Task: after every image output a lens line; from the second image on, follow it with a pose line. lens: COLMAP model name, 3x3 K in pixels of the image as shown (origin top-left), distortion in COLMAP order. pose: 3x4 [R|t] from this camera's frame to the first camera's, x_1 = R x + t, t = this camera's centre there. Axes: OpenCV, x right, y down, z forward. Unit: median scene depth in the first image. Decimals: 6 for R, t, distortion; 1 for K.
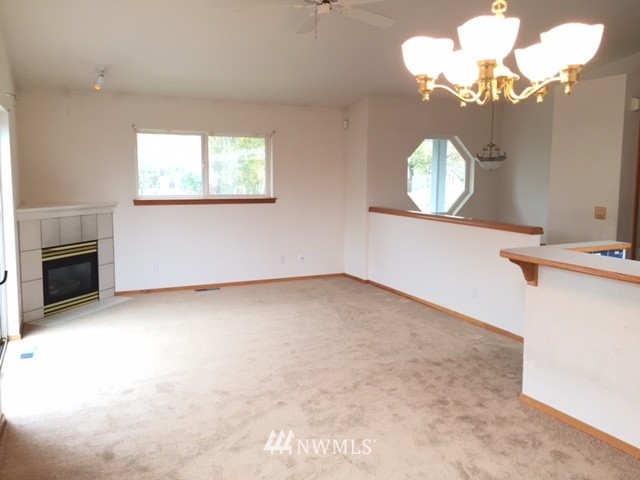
lens RADIAL K [[551.4, 0, 319.2], [0, 551.4, 226.8], [0, 0, 1]] dist [0.083683, -0.108096]
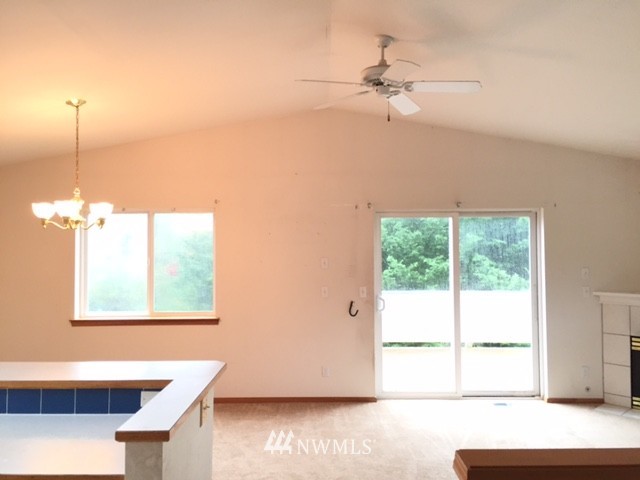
lens RADIAL K [[551.4, 0, 319.2], [0, 551.4, 226.8], [0, 0, 1]] dist [0.083683, -0.108096]
pose [[-0.446326, -0.037210, -0.894096, 0.556104], [-0.089265, 0.996003, 0.003109, -0.093254], [0.890407, 0.081199, -0.447864, 0.832730]]
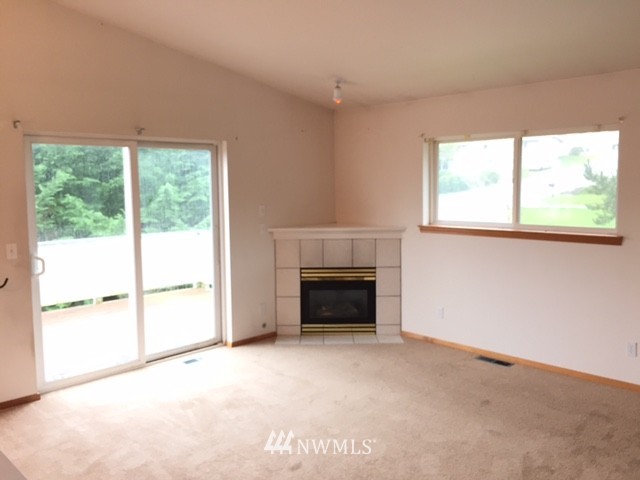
lens RADIAL K [[551.4, 0, 319.2], [0, 551.4, 226.8], [0, 0, 1]] dist [0.083683, -0.108096]
pose [[0.319182, 0.062971, -0.945599, 0.414427], [-0.079433, 0.996057, 0.039520, -0.070095], [0.944359, 0.062497, 0.322925, 0.622040]]
